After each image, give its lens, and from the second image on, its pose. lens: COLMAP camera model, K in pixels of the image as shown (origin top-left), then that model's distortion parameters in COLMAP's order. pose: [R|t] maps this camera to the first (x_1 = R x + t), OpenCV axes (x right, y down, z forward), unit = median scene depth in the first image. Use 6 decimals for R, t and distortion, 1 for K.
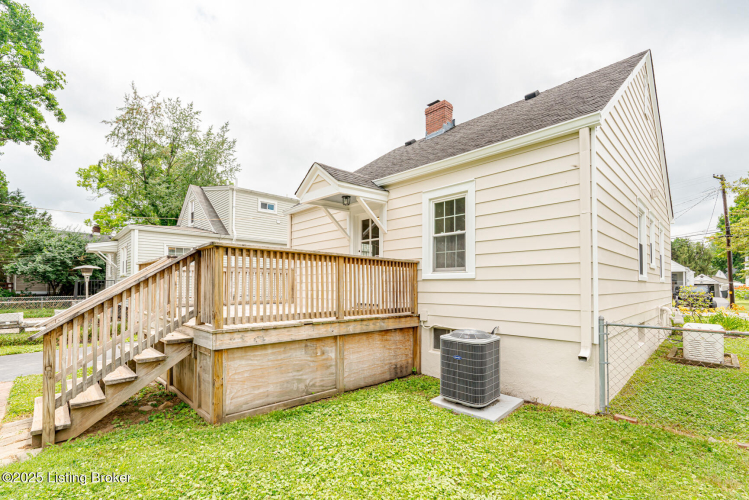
lens RADIAL K [[328.7, 0, 393.9], [0, 328.7, 277.4], [0, 0, 1]] dist [-0.001755, -0.000306]
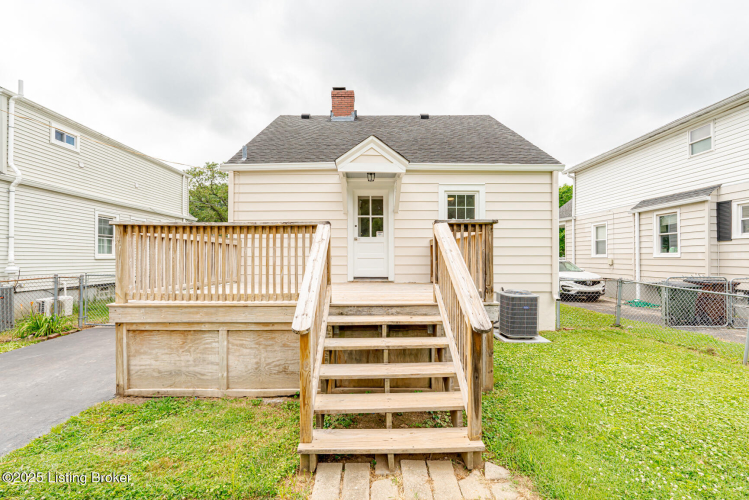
lens RADIAL K [[328.7, 0, 369.4], [0, 328.7, 261.3], [0, 0, 1]] dist [-0.001755, -0.000306]
pose [[0.723849, 0.007323, 0.689920, -0.940706], [-0.017468, 0.999818, 0.007714, 0.024726], [-0.689737, -0.017635, 0.723845, 0.282270]]
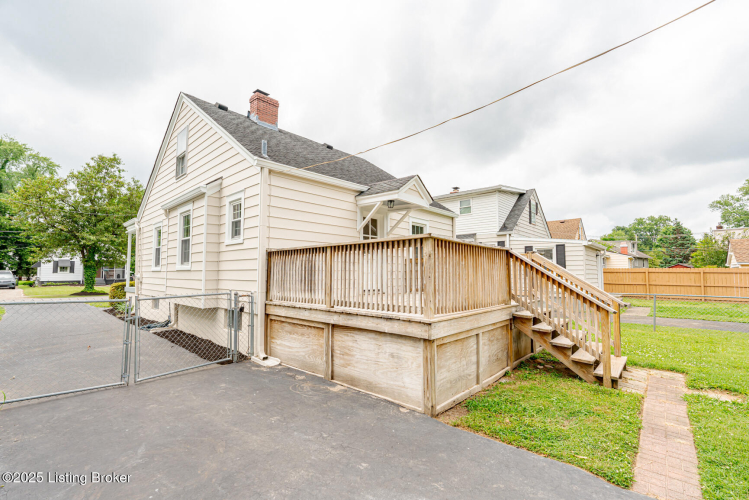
lens RADIAL K [[328.7, 0, 371.7], [0, 328.7, 251.8], [0, 0, 1]] dist [-0.001755, -0.000306]
pose [[-0.013234, 0.081549, 0.996582, -1.471148], [-0.012052, 0.996583, -0.081709, 0.046504], [-0.999840, -0.013092, -0.012206, 1.192157]]
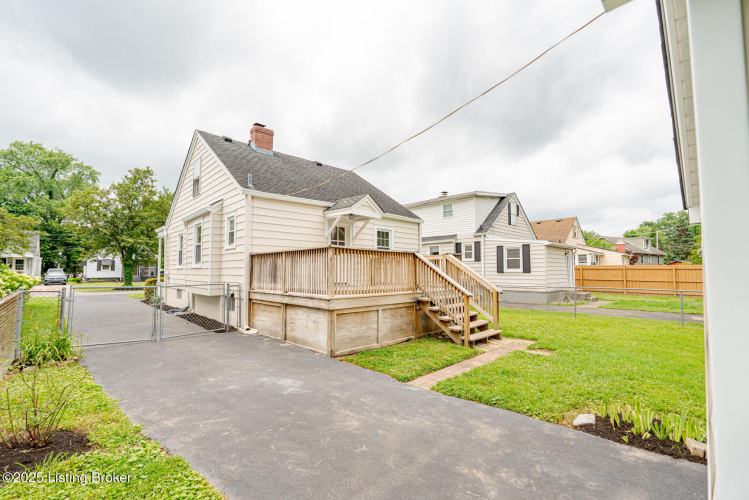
lens RADIAL K [[328.7, 0, 372.2], [0, 328.7, 251.2], [0, 0, 1]] dist [-0.001755, -0.000306]
pose [[0.055072, 0.075374, 0.995633, -1.848412], [-0.011443, 0.997129, -0.074854, 0.052668], [-0.998417, -0.007270, 0.055777, 0.896288]]
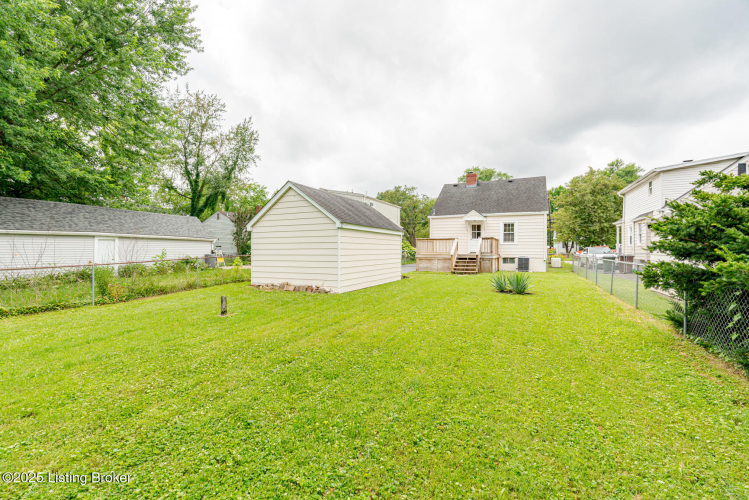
lens RADIAL K [[328.7, 0, 373.6], [0, 328.7, 248.9], [0, 0, 1]] dist [-0.001755, -0.000306]
pose [[0.951796, 0.015751, 0.306328, -2.302286], [-0.020432, 0.999718, 0.012078, 0.039008], [-0.306052, -0.017754, 0.951849, -1.976672]]
